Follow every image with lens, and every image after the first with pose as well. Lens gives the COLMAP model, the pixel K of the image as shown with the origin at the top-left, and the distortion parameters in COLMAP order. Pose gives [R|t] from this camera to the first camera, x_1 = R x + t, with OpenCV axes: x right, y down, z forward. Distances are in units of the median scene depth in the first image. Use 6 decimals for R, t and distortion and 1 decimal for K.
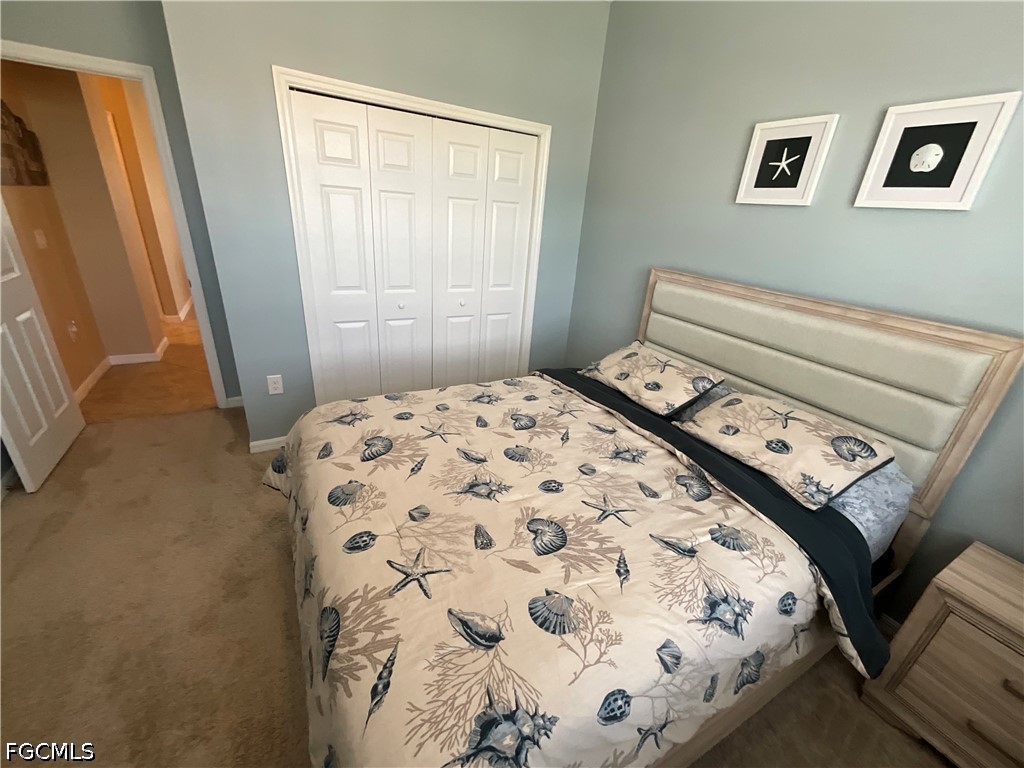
lens RADIAL K [[413.0, 0, 512.0], [0, 413.0, 384.0], [0, 0, 1]] dist [0.000932, -0.000079]
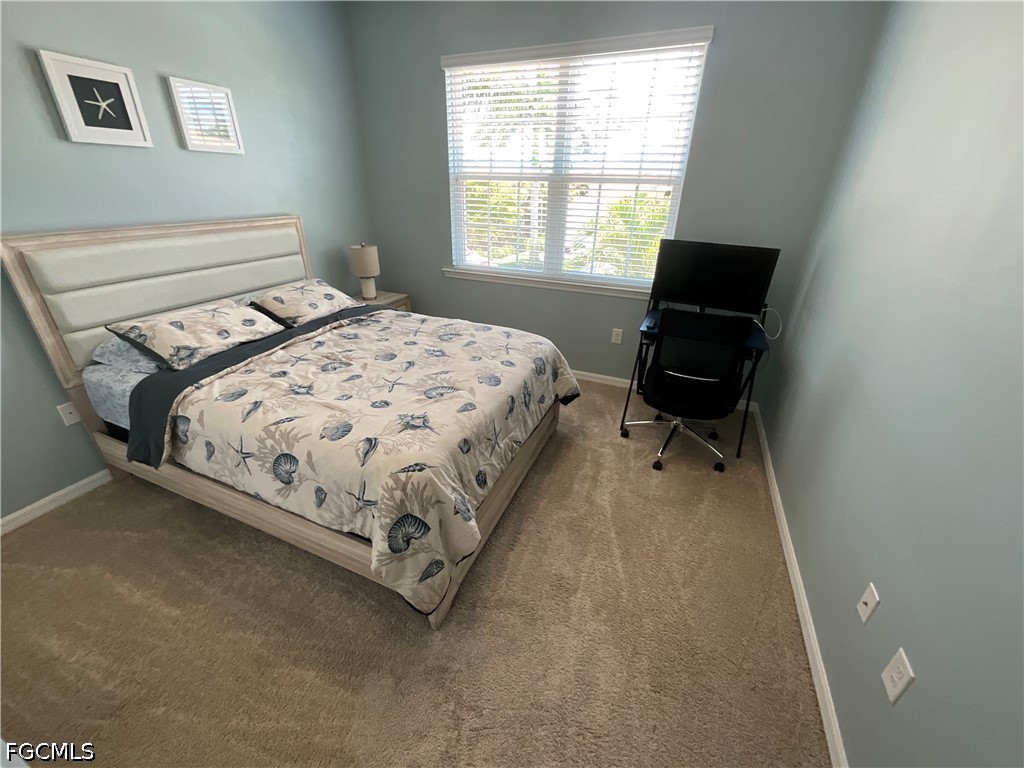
lens RADIAL K [[413.0, 0, 512.0], [0, 413.0, 384.0], [0, 0, 1]] dist [0.000932, -0.000079]
pose [[-0.613769, -0.427075, 0.663999, -1.075929], [0.240890, 0.699638, 0.672665, -0.536982], [-0.751838, 0.572812, -0.326538, 1.054280]]
